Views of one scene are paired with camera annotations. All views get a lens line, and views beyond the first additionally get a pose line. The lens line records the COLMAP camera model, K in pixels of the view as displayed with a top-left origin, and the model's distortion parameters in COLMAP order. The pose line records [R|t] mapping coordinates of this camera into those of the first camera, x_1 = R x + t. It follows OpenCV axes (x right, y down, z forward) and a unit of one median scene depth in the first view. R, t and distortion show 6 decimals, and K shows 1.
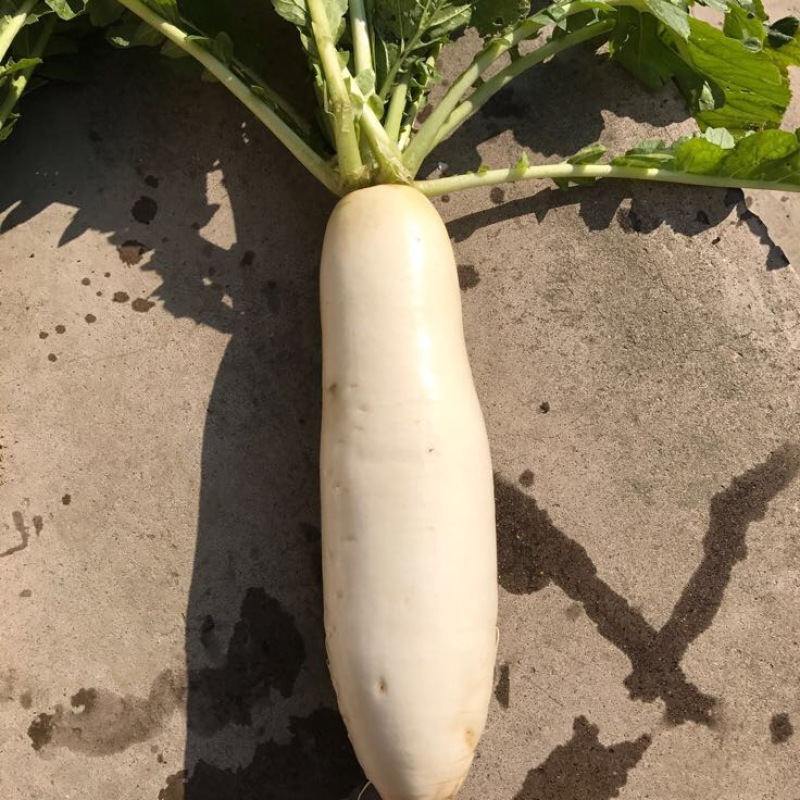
lens RADIAL K [[921.6, 0, 403.4], [0, 921.6, 397.5], [0, 0, 1]] dist [-0.019405, 0.000000]
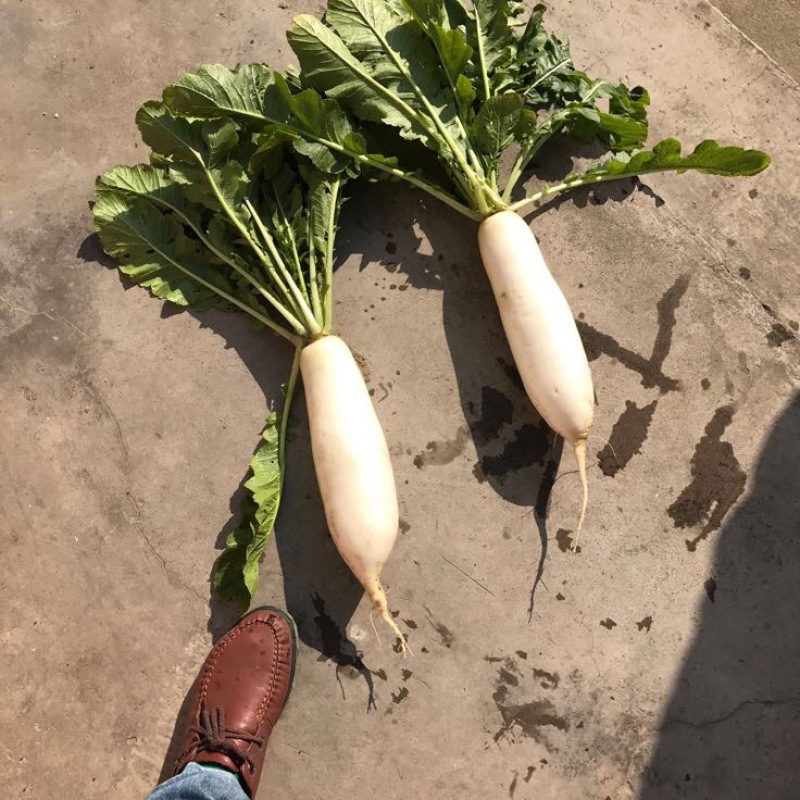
lens RADIAL K [[826.7, 0, 401.2], [0, 826.7, 402.1], [0, 0, 1]] dist [-0.030095, 0.000000]
pose [[0.967458, -0.252851, 0.009520, -0.401734], [0.252540, 0.967242, 0.025827, 0.132536], [-0.015739, -0.022583, 0.999621, -1.163077]]
